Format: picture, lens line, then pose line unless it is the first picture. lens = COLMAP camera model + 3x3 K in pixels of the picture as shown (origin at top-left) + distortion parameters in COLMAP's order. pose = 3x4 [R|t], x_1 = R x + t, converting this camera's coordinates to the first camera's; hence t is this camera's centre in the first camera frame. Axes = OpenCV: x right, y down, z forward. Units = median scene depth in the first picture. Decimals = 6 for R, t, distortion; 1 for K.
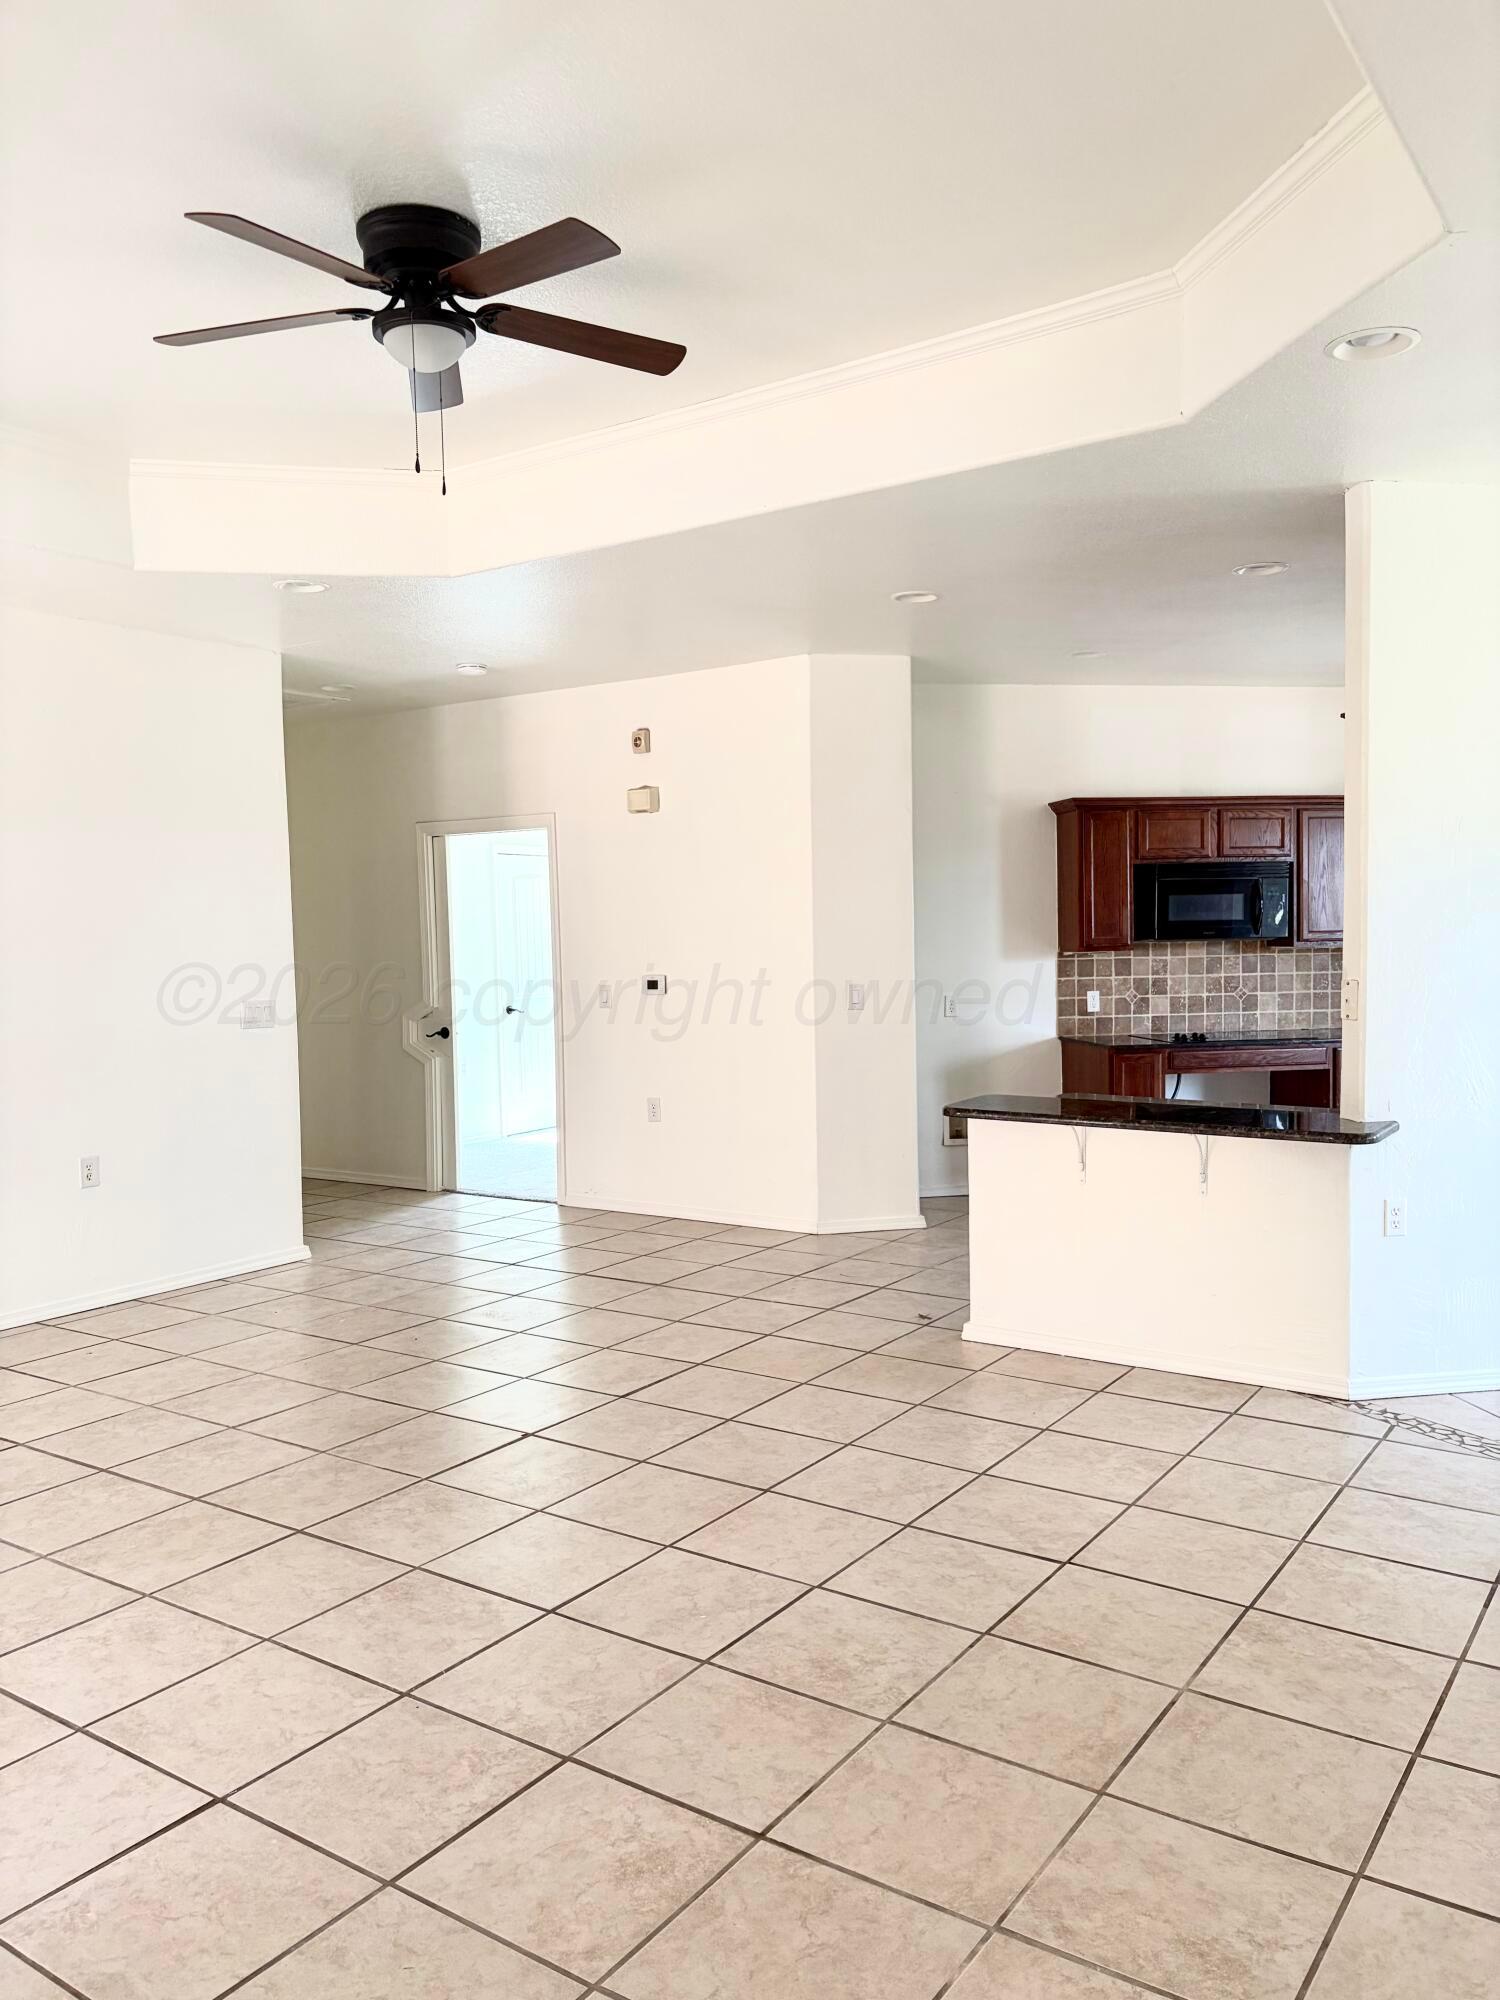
lens RADIAL K [[1515.1, 0, 755.7], [0, 1515.1, 998.5], [0, 0, 1]] dist [0.066091, -0.078266]
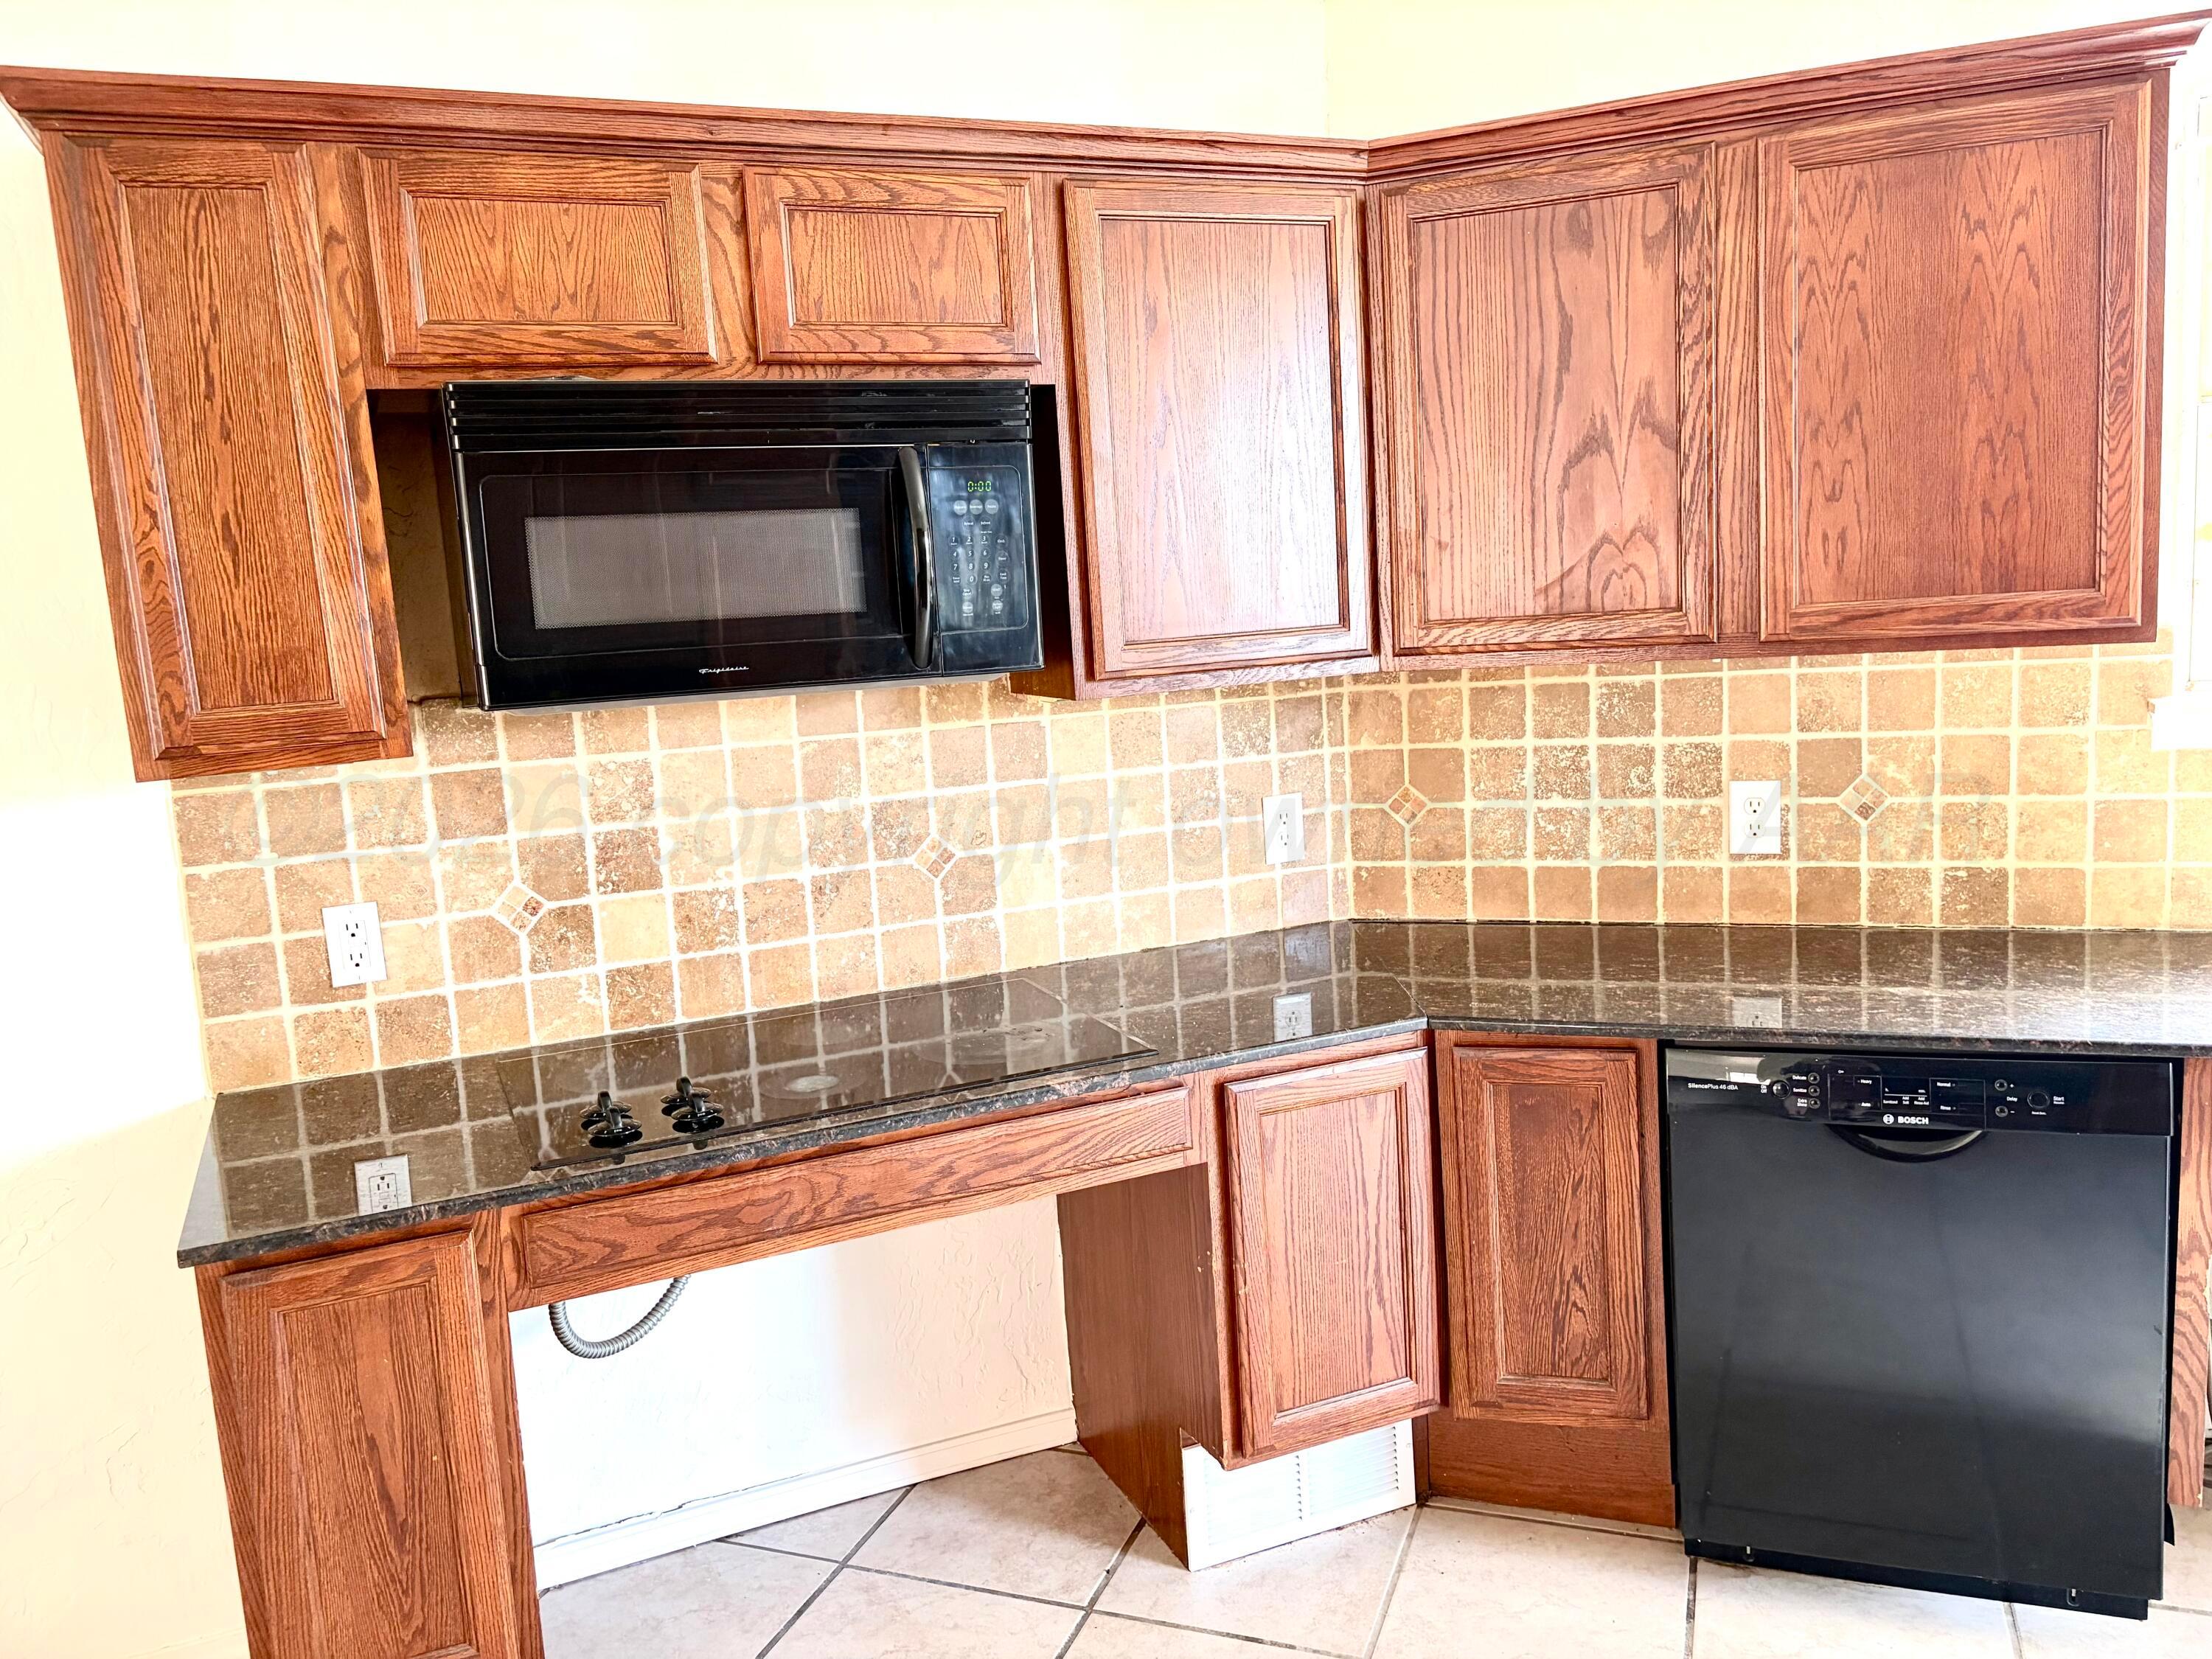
lens RADIAL K [[1675.7, 0, 1112.0], [0, 1675.7, 817.2], [0, 0, 1]] dist [0.066091, -0.078266]
pose [[0.973816, -0.069714, 0.216383, 0.351032], [0.051179, 0.994615, 0.090118, -0.047990], [-0.221500, -0.076684, 0.972141, 0.843249]]
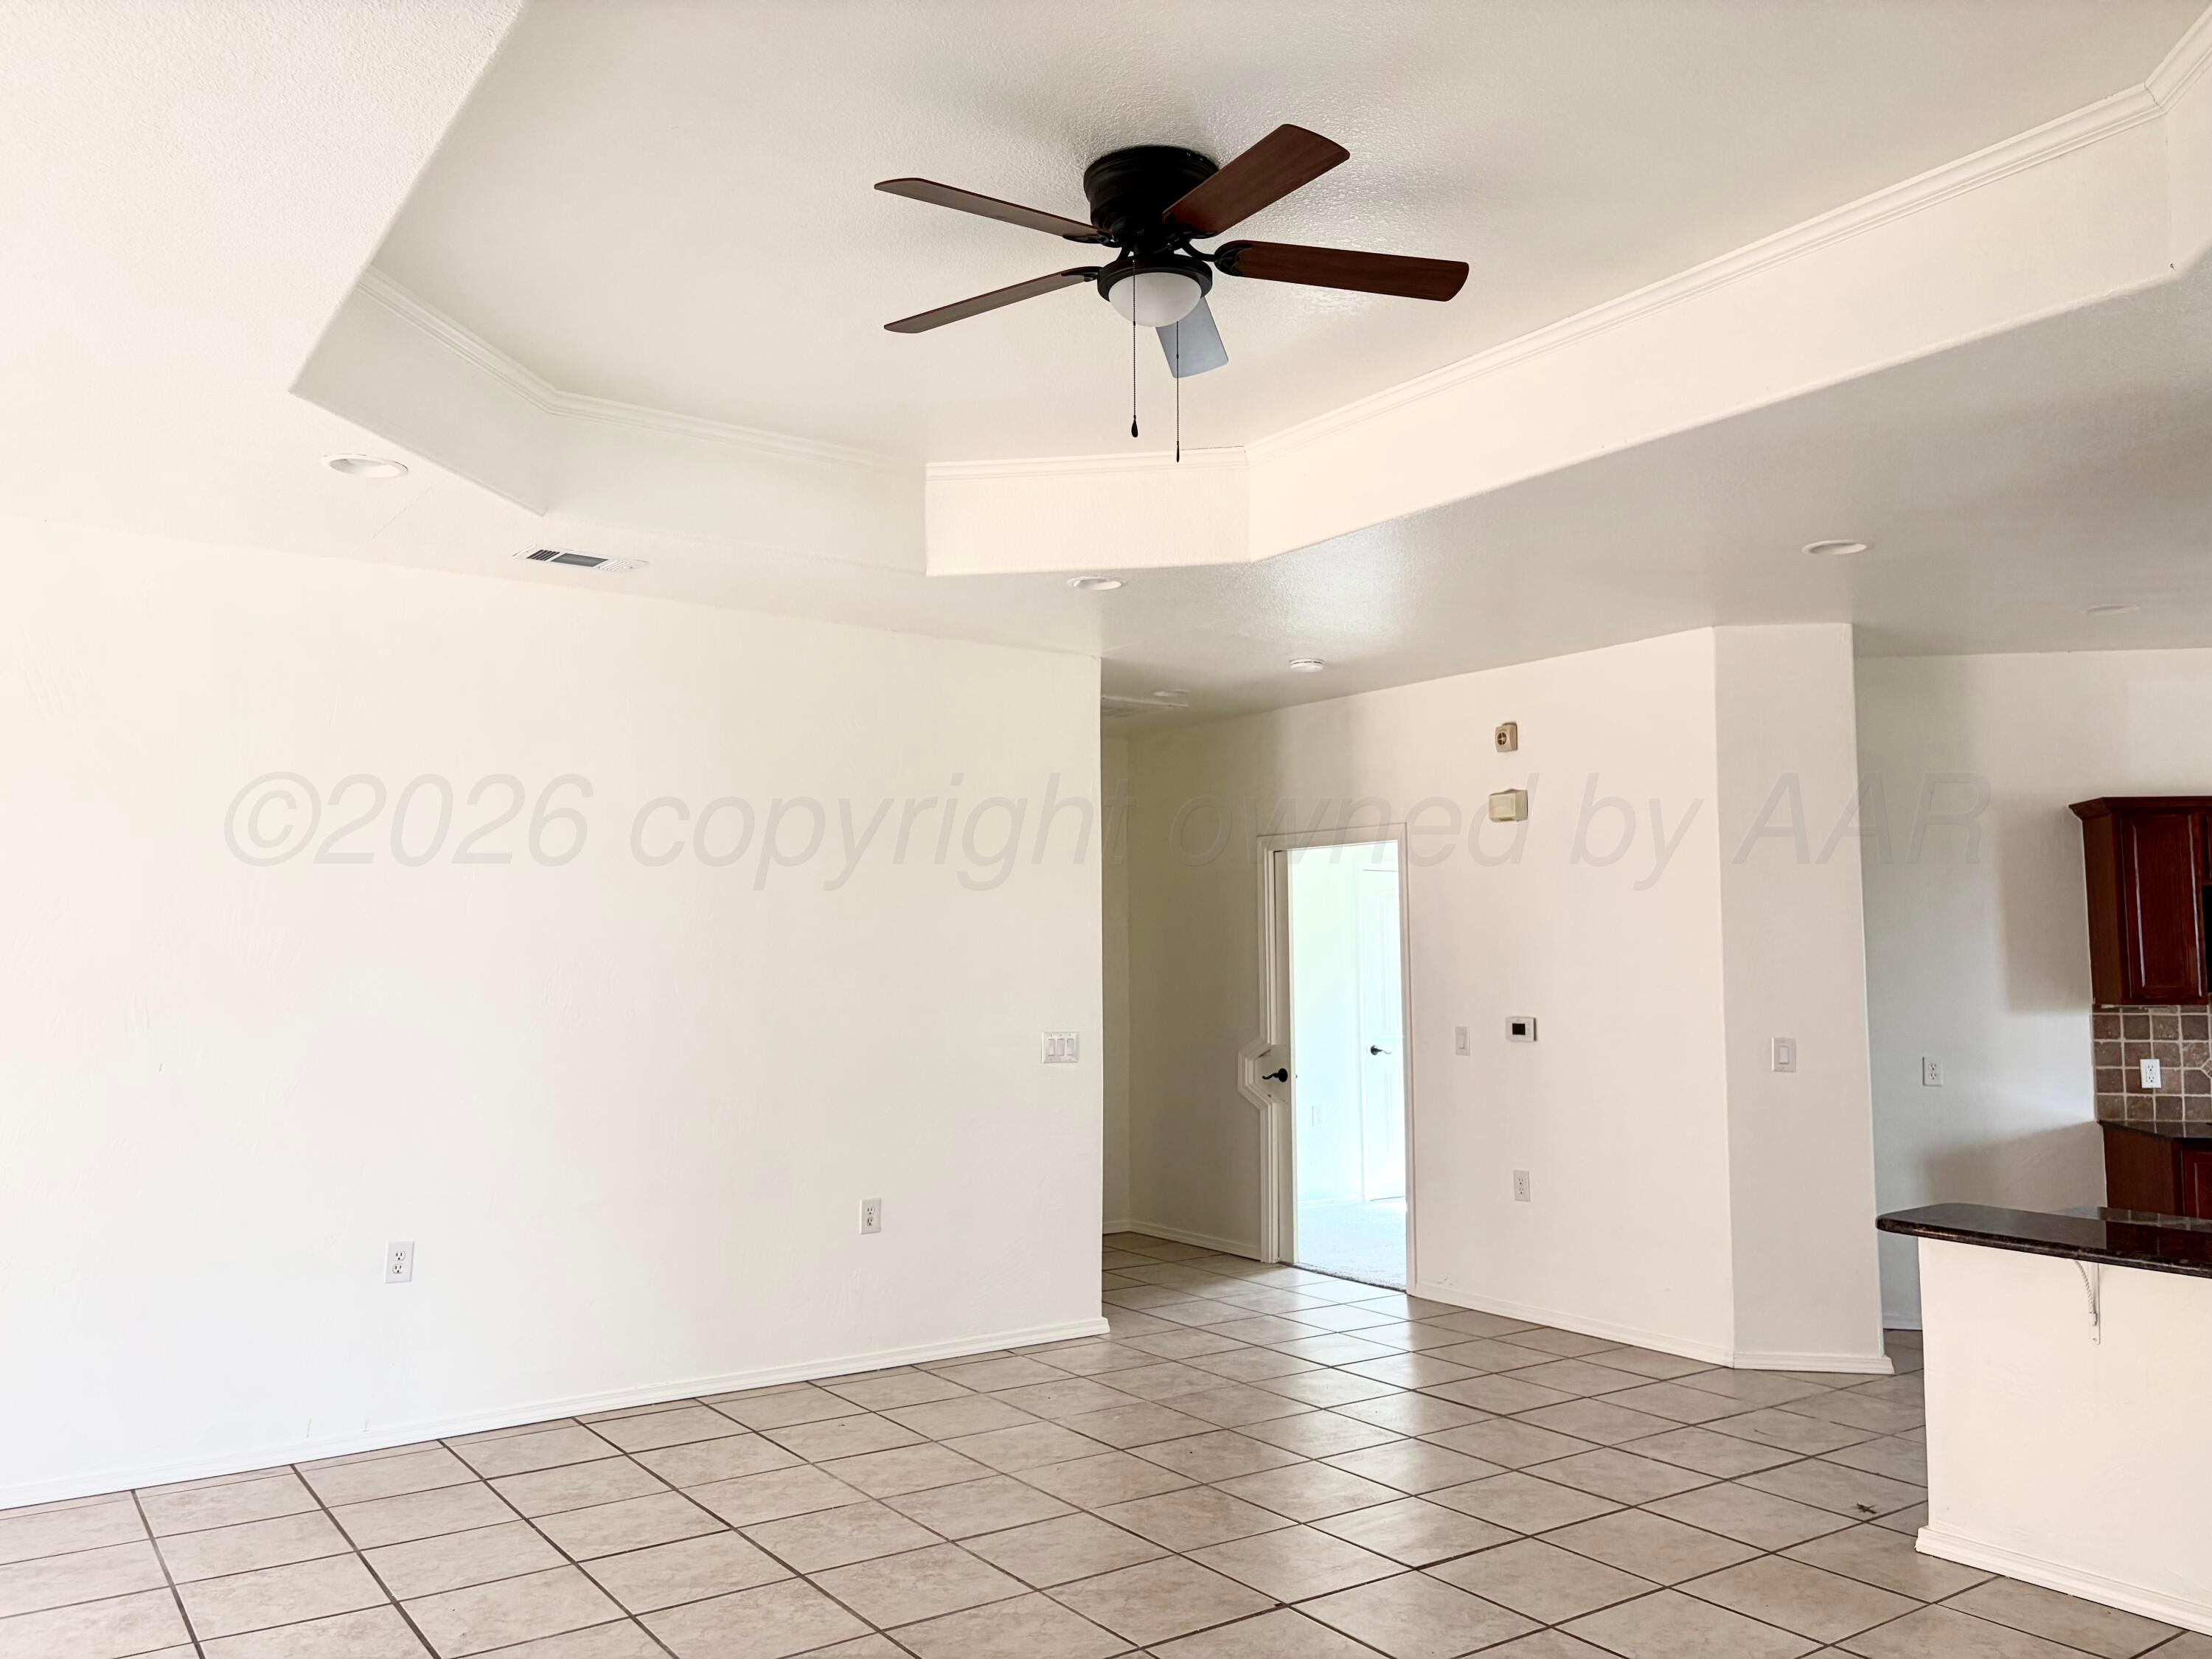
lens RADIAL K [[1675.7, 0, 1112.0], [0, 1675.7, 817.2], [0, 0, 1]] dist [0.066091, -0.078266]
pose [[0.936280, -0.012112, -0.351045, 0.053519], [-0.032519, 0.992124, -0.120964, -0.006523], [0.349745, 0.124672, 0.928512, 0.070367]]
